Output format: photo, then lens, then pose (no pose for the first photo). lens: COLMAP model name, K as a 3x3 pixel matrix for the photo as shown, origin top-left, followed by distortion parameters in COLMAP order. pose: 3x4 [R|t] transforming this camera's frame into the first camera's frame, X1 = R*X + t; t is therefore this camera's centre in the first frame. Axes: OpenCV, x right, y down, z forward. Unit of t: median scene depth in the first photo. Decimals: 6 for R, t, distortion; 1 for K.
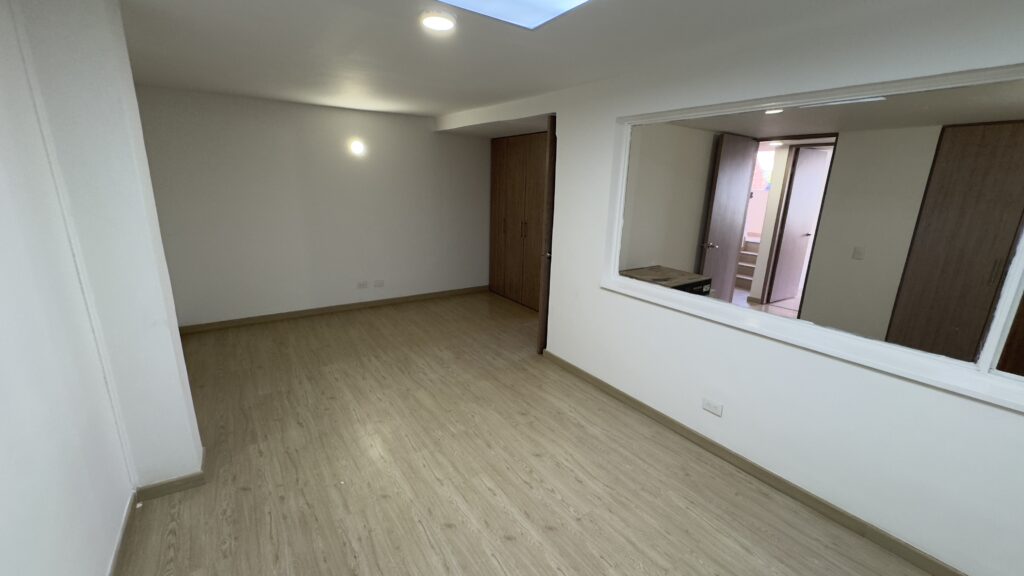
lens RADIAL K [[408.2, 0, 510.8], [0, 408.2, 288.6], [0, 0, 1]] dist [-0.004339, -0.000041]
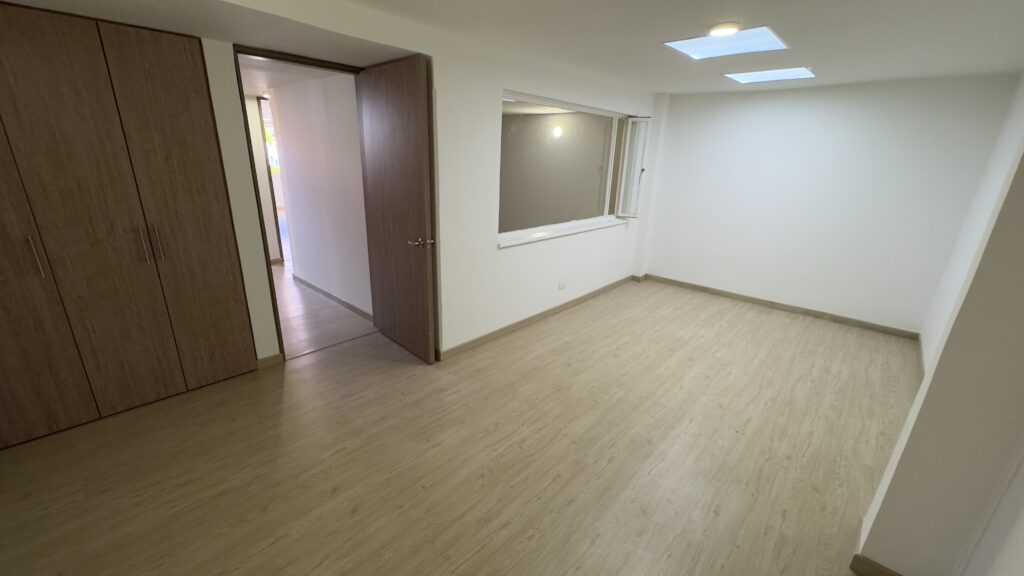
lens RADIAL K [[408.2, 0, 510.8], [0, 408.2, 290.0], [0, 0, 1]] dist [-0.004339, -0.000041]
pose [[-0.221127, -0.342063, 0.913288, -1.019667], [0.208145, 0.898340, 0.386861, -0.396261], [-0.952774, 0.275642, -0.127449, 1.414063]]
